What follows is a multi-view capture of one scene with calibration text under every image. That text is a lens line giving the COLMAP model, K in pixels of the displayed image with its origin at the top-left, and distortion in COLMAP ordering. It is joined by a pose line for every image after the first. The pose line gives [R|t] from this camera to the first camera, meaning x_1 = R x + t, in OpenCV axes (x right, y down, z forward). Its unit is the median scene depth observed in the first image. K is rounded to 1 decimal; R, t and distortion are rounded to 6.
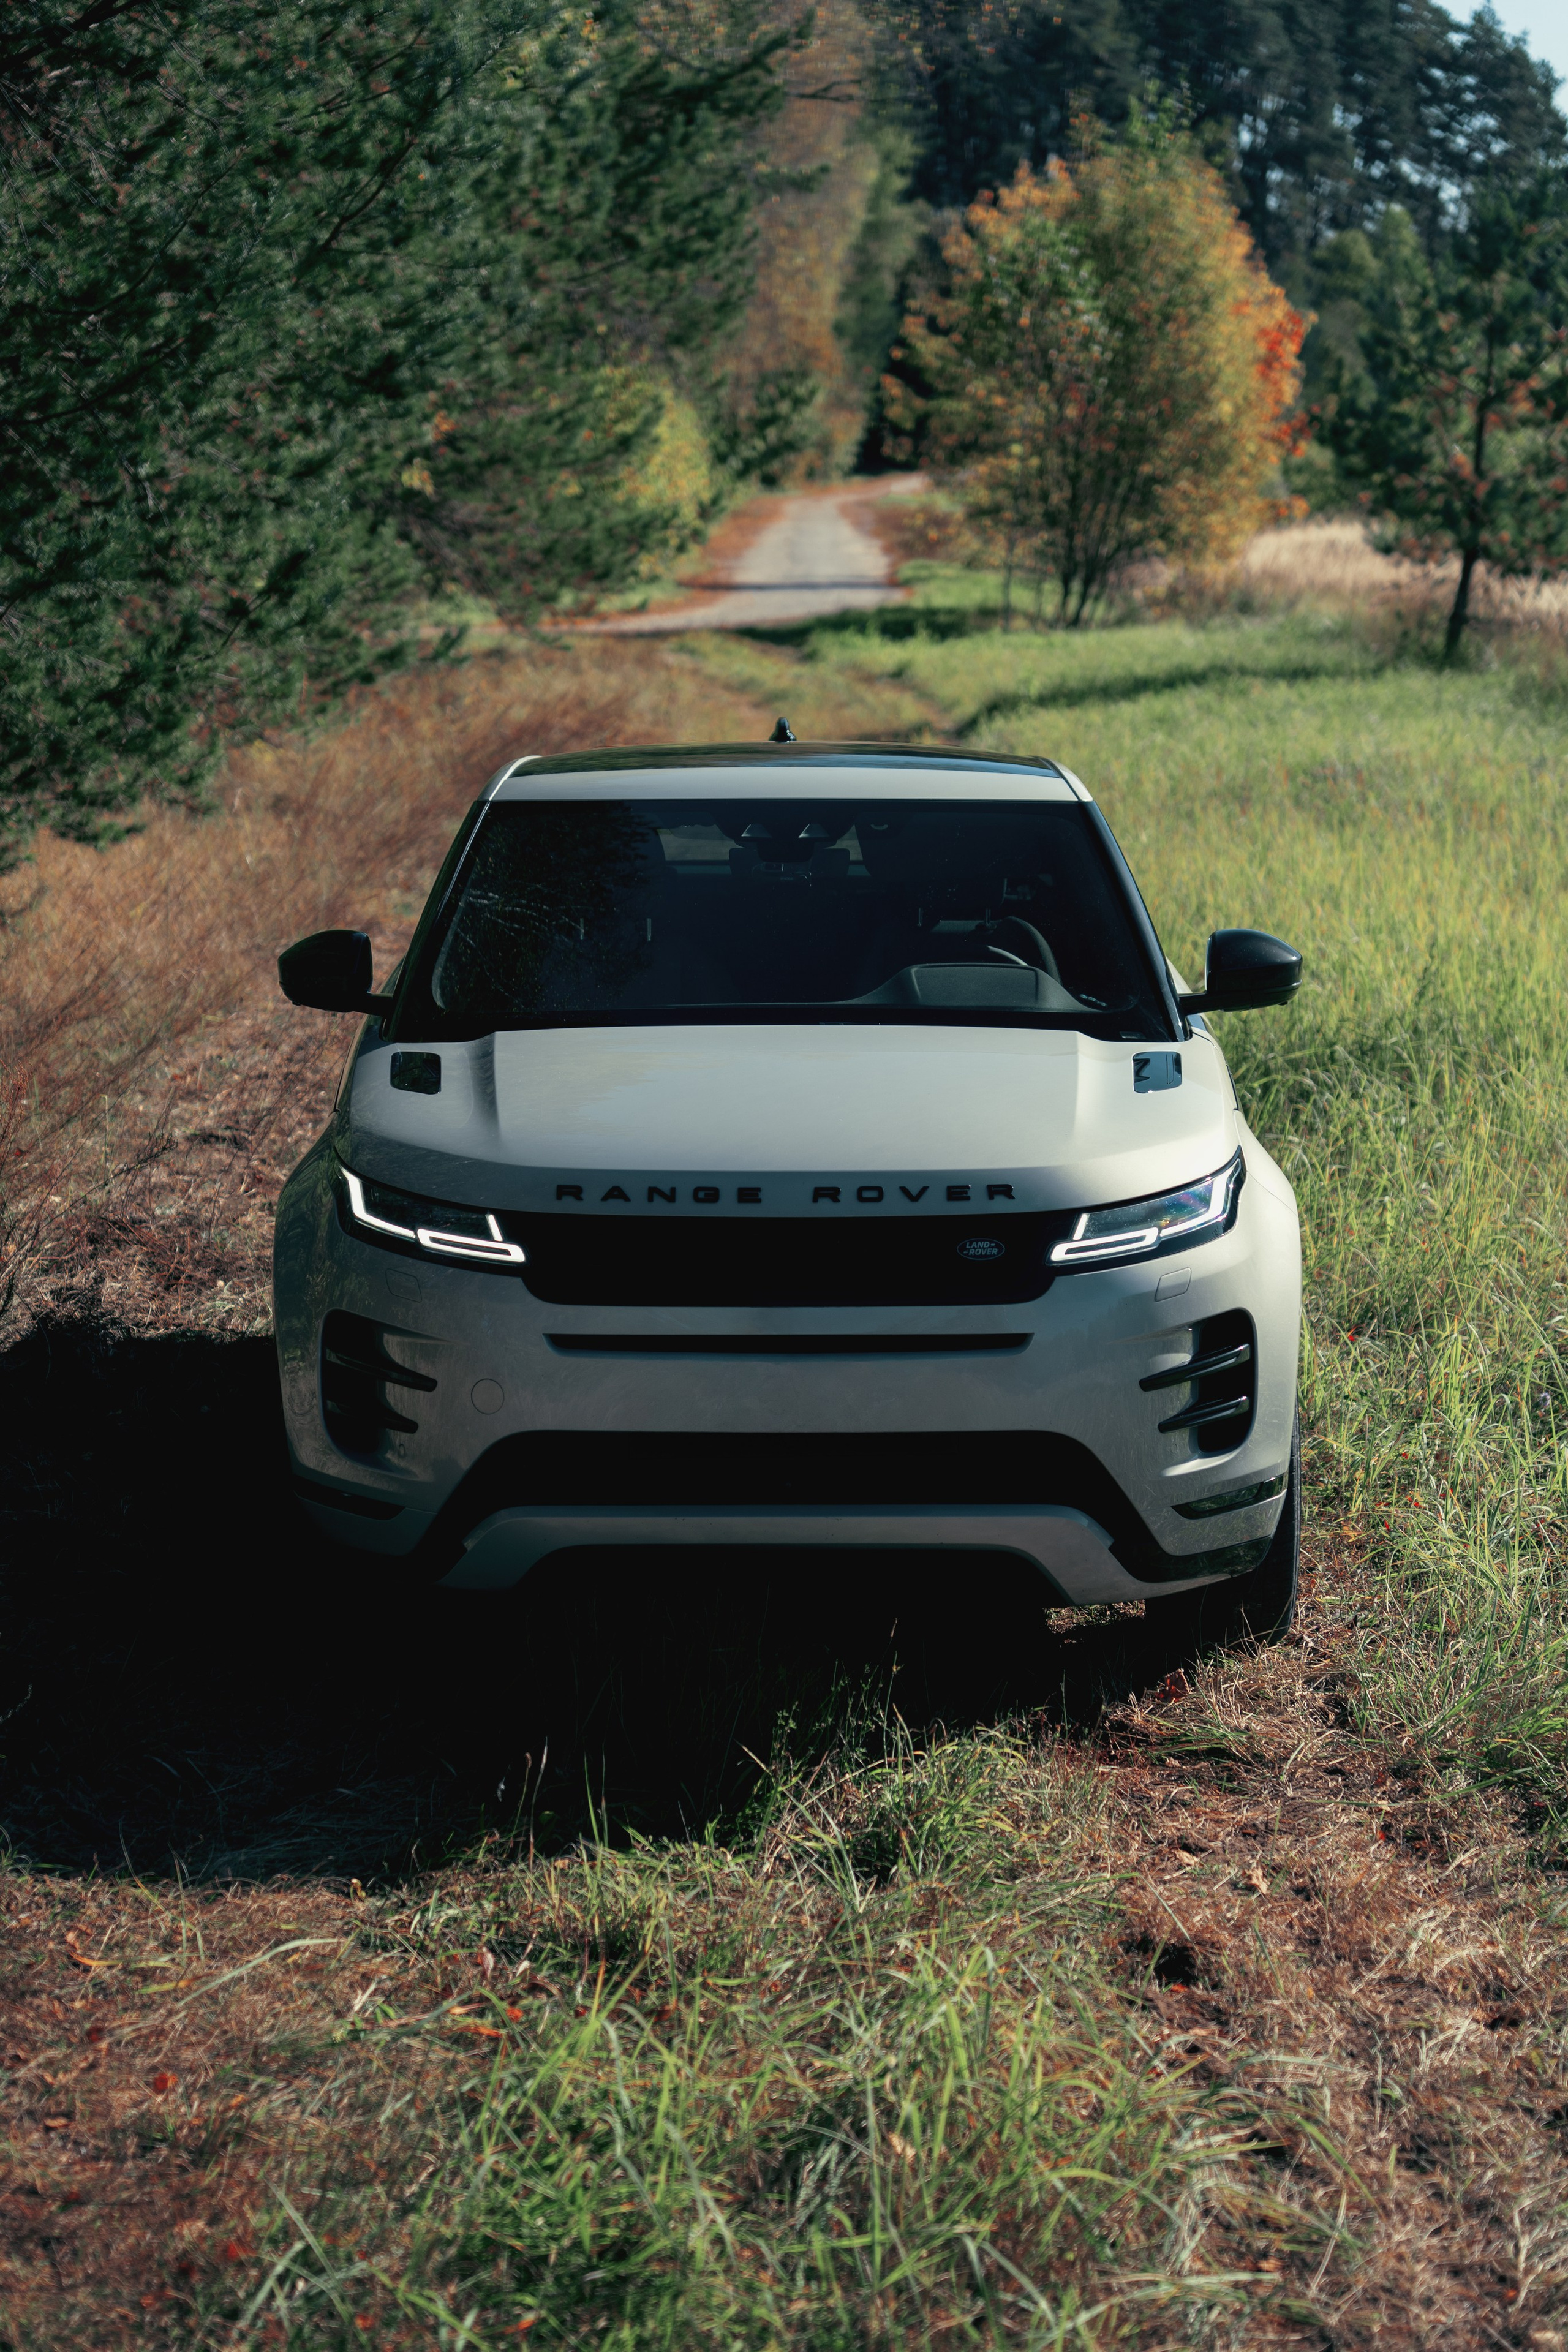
lens RADIAL K [[4773.1, 0, 777.7], [0, 4773.1, 1175.5], [0, 0, 1]] dist [0.034631, 0.000000]
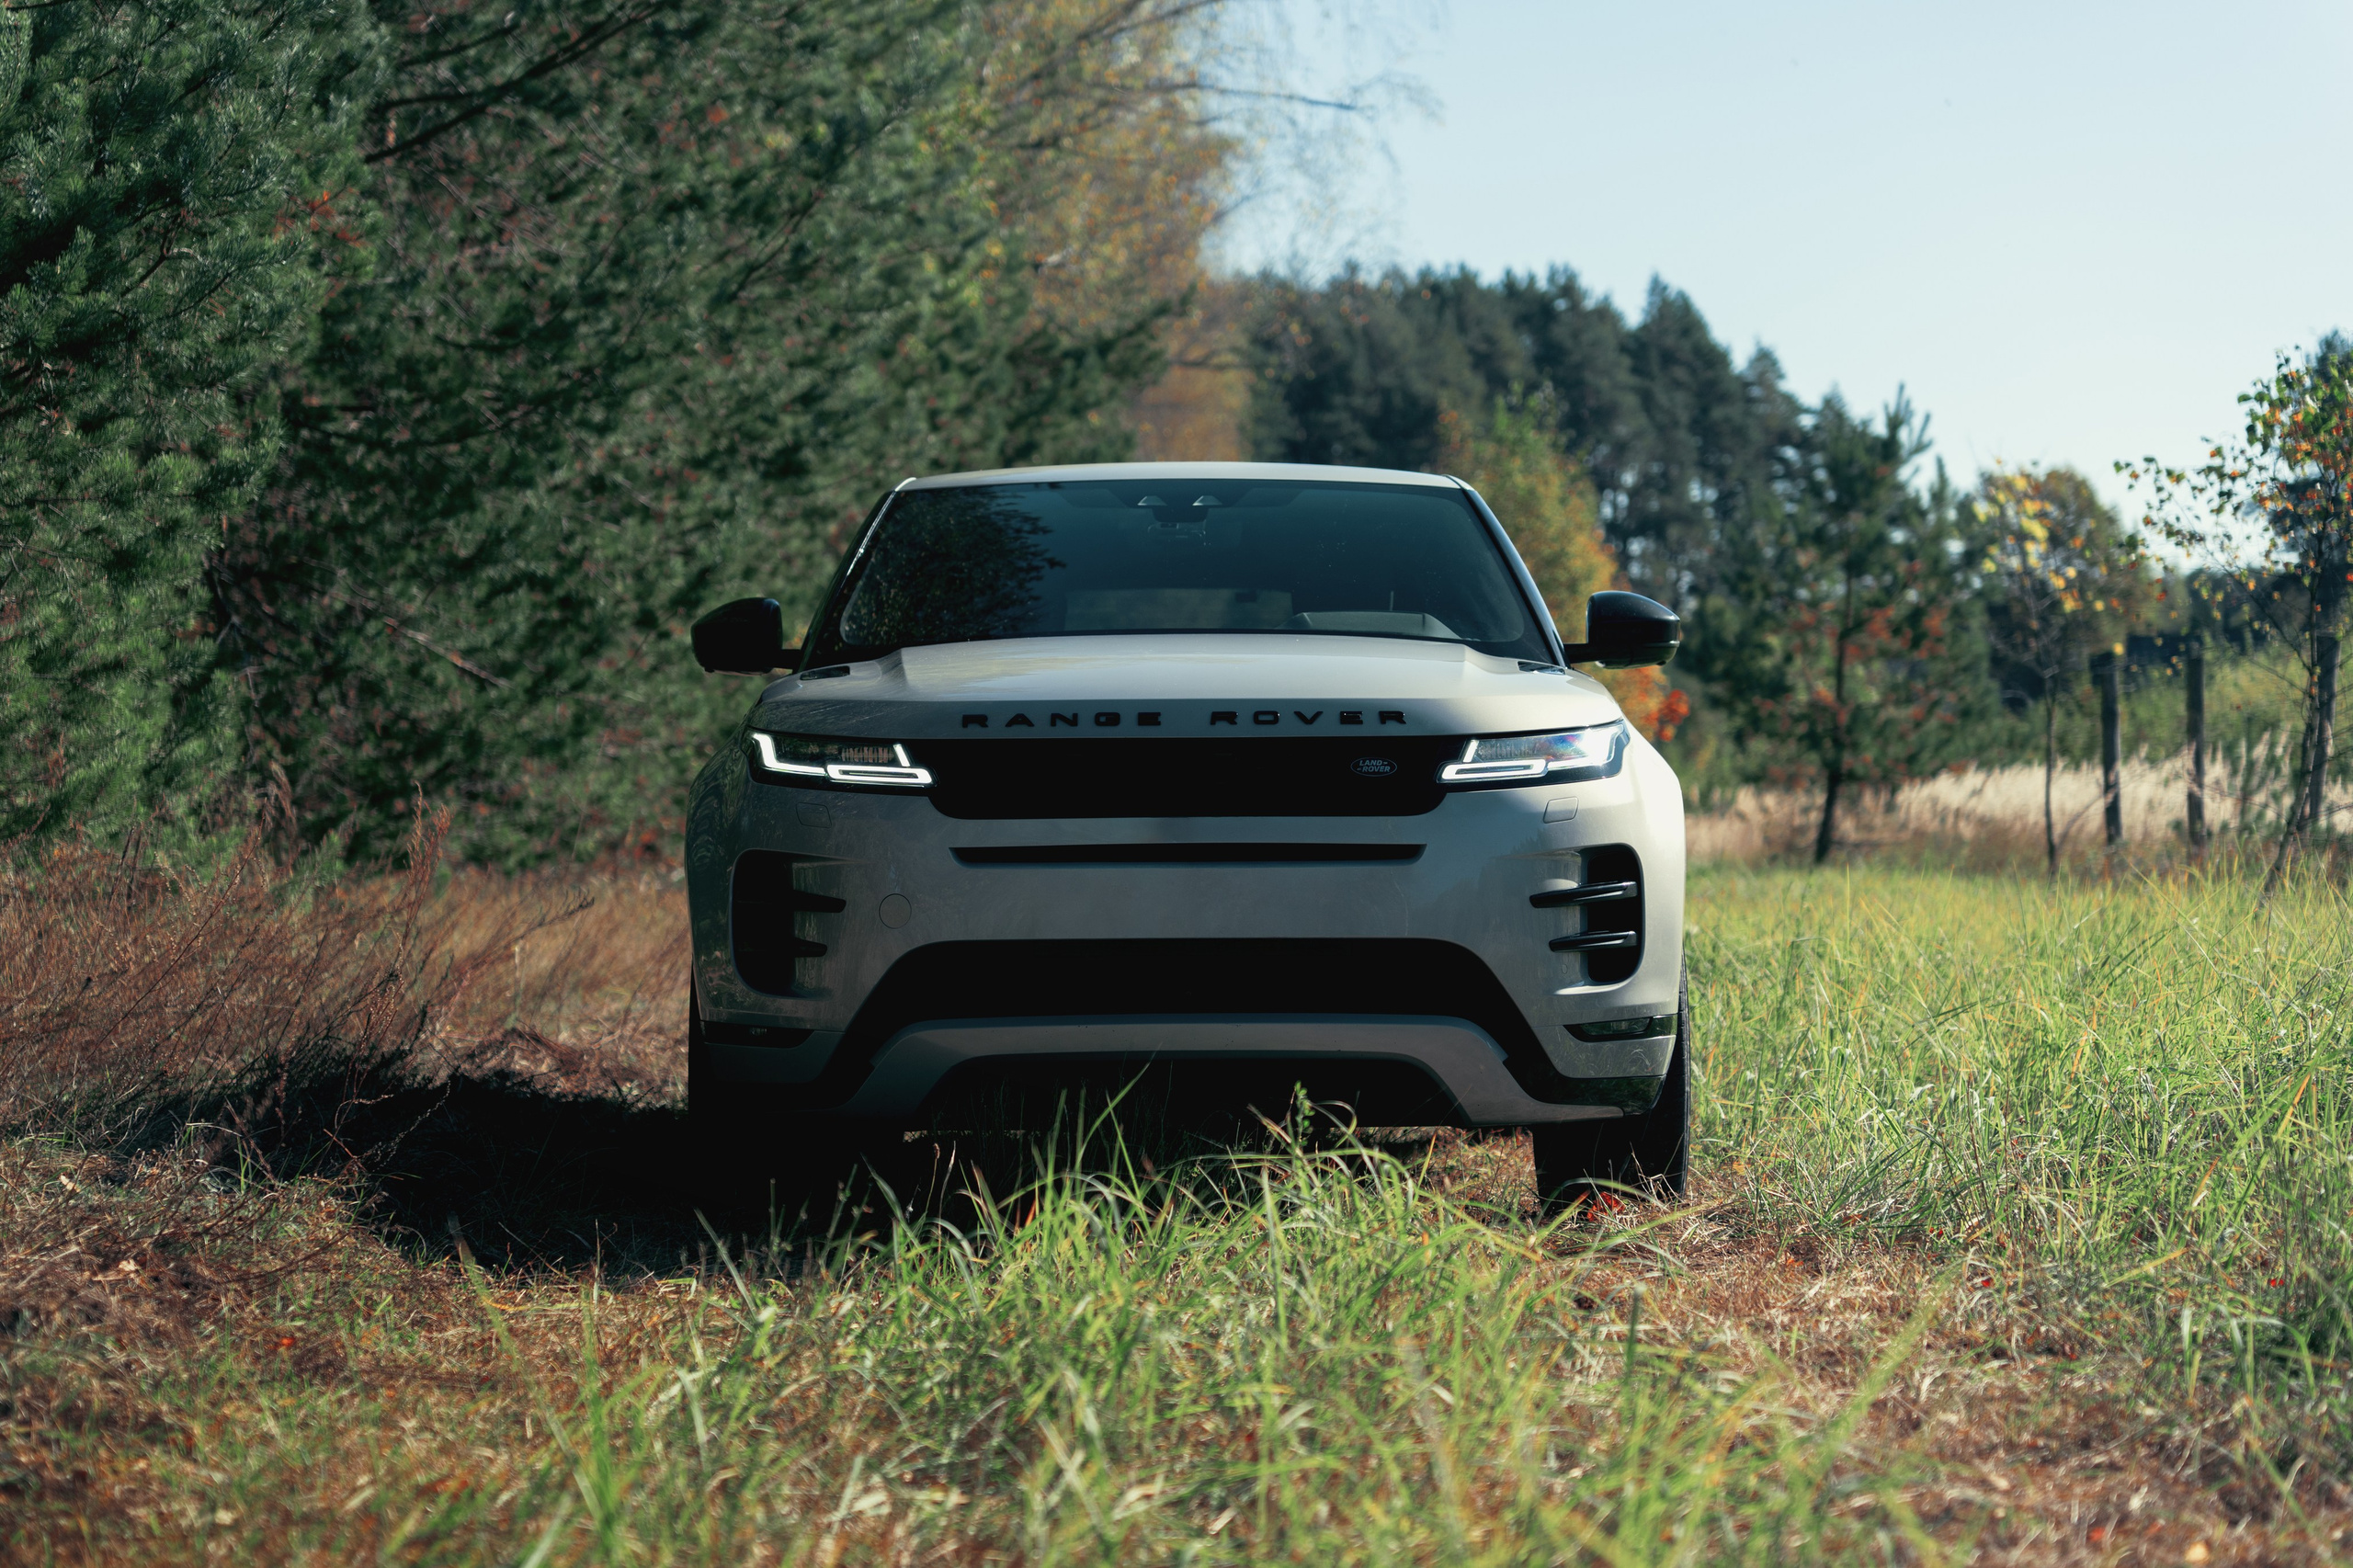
lens RADIAL K [[4775.1, 0, 1182.9], [0, 4775.1, 787.0], [0, 0, 1]] dist [0.034631, 0.000000]
pose [[0.999976, -0.002628, 0.006404, -0.005180], [0.003952, 0.976302, -0.216377, 0.236937], [-0.005684, 0.216397, 0.976289, -0.006684]]
